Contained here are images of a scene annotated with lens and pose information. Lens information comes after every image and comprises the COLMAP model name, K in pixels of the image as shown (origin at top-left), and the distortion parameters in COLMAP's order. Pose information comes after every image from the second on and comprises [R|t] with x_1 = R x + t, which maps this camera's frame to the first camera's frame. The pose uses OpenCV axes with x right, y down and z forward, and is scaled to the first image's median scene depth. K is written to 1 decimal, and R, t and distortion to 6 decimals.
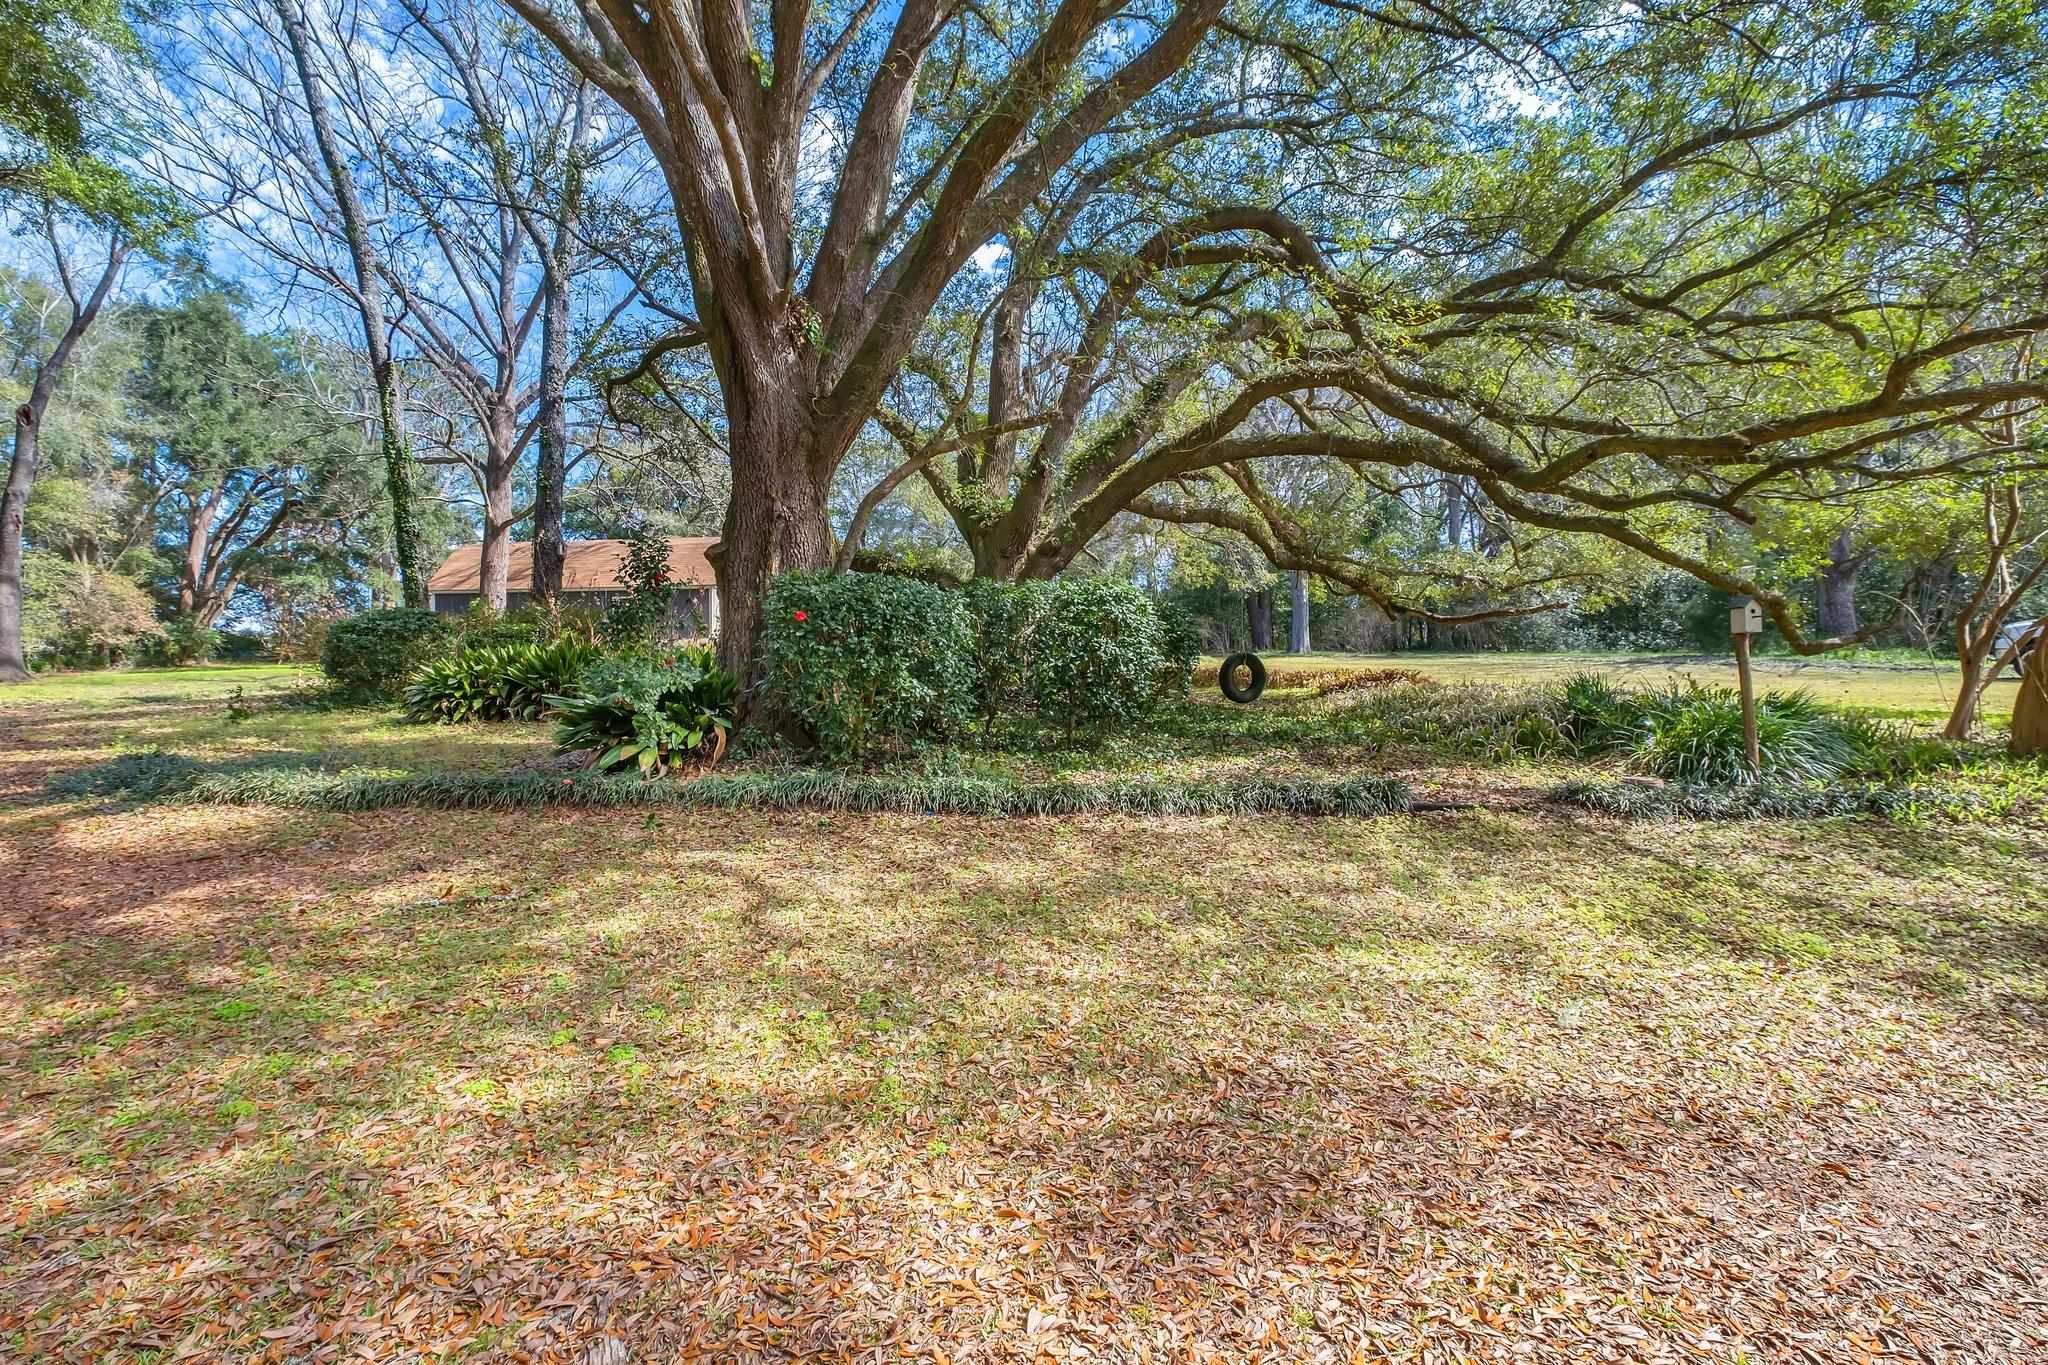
lens RADIAL K [[924.1, 0, 1022.8], [0, 924.1, 685.2], [0, 0, 1]] dist [-0.002033, -0.000524]
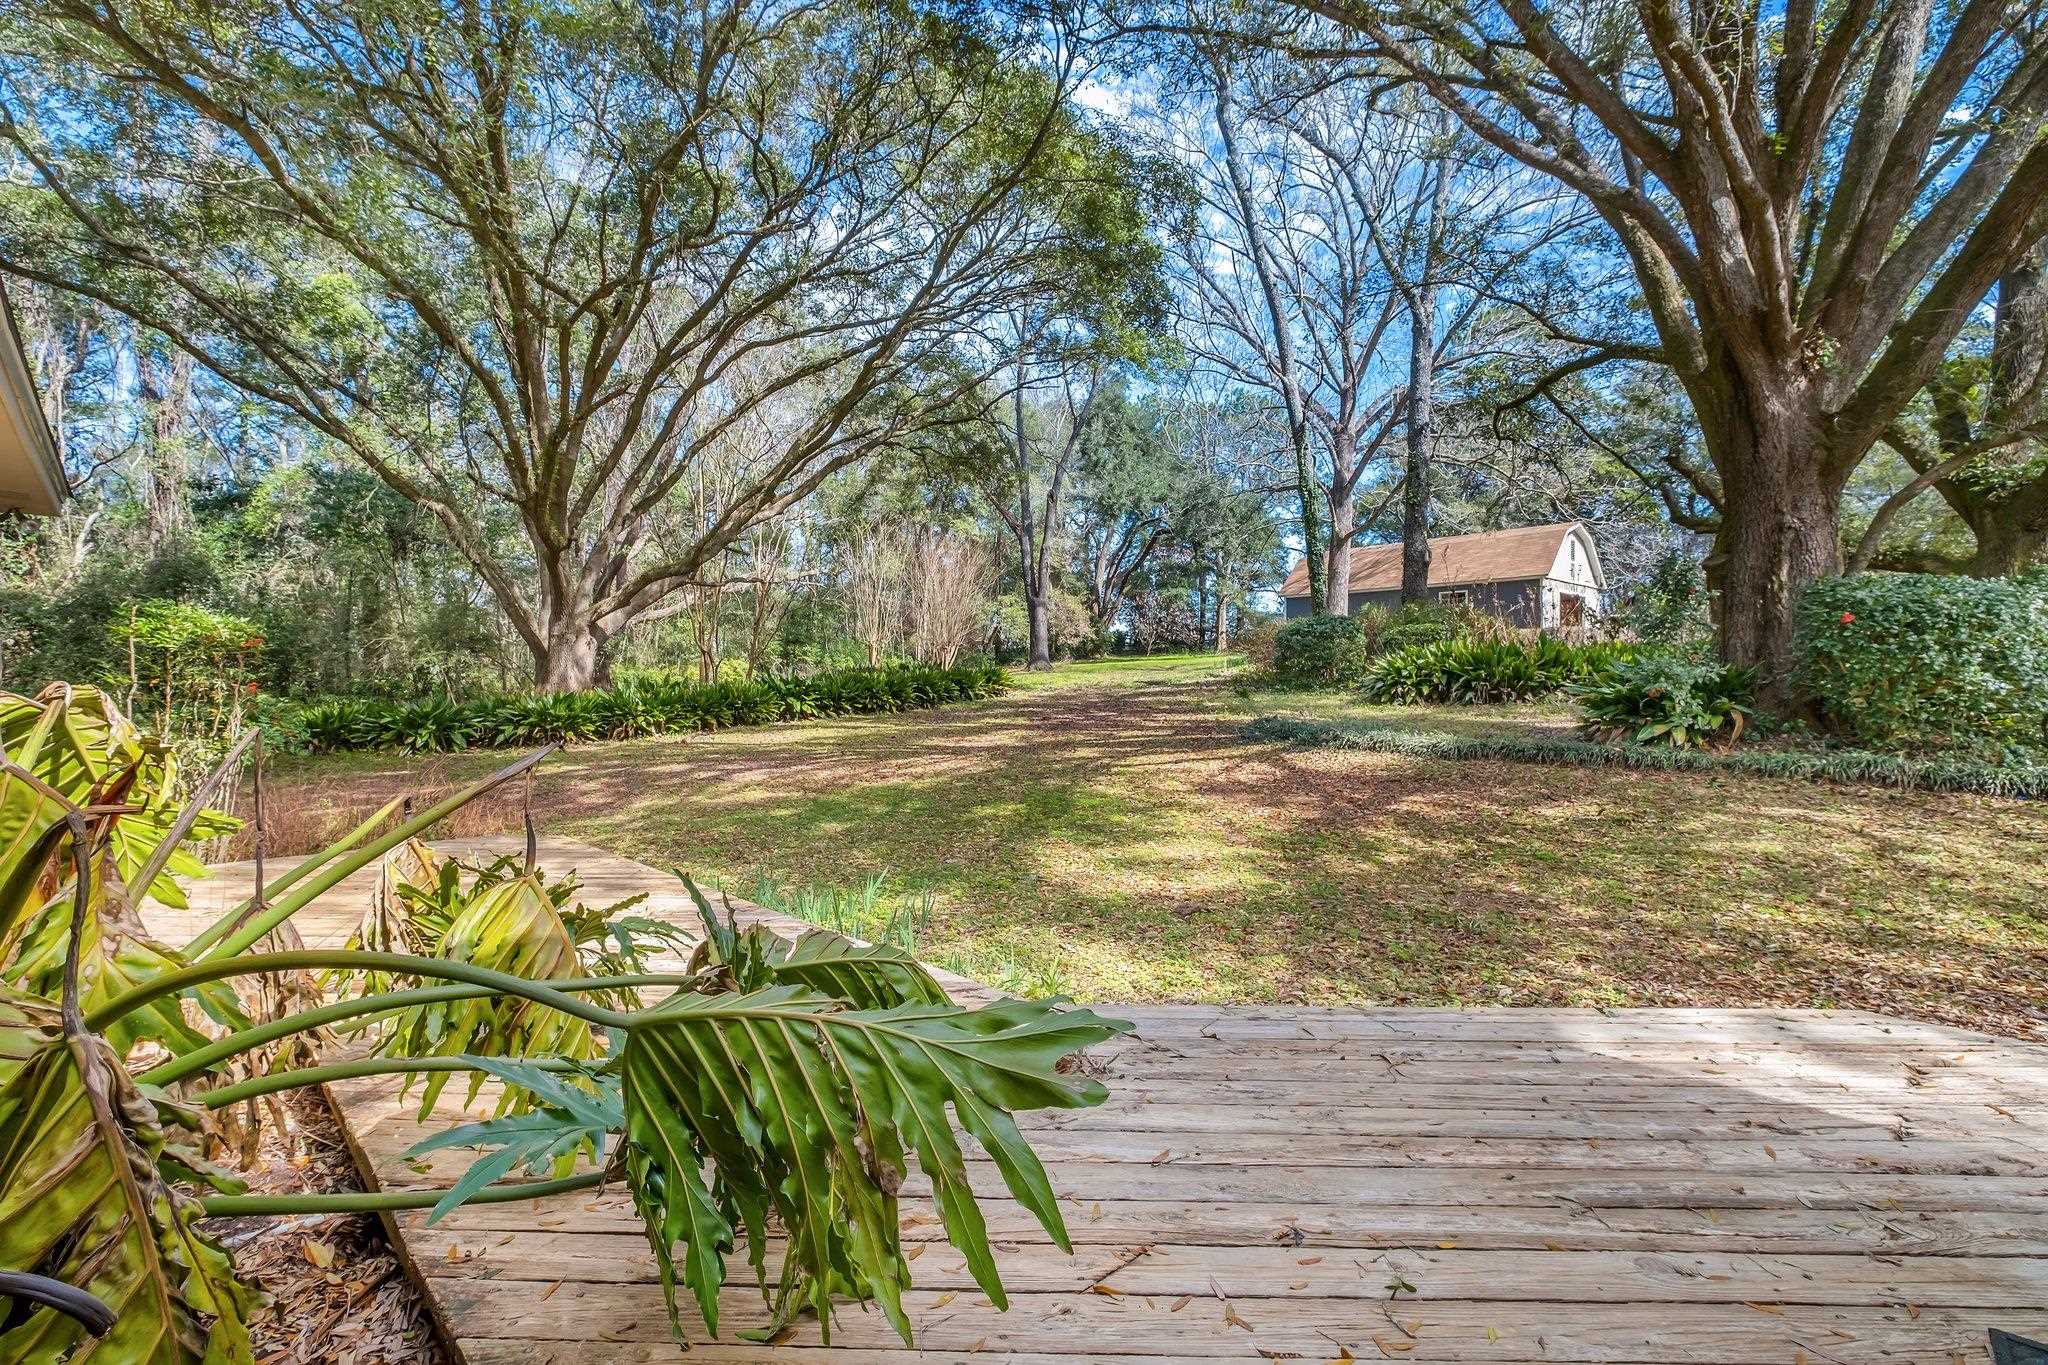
lens RADIAL K [[924.1, 0, 1026.0], [0, 924.1, 670.2], [0, 0, 1]] dist [-0.002033, -0.000524]
pose [[0.714653, 0.000554, -0.699479, -0.142203], [-0.003198, 0.999992, -0.002476, -0.003126], [0.699472, 0.004006, 0.714649, -0.455661]]
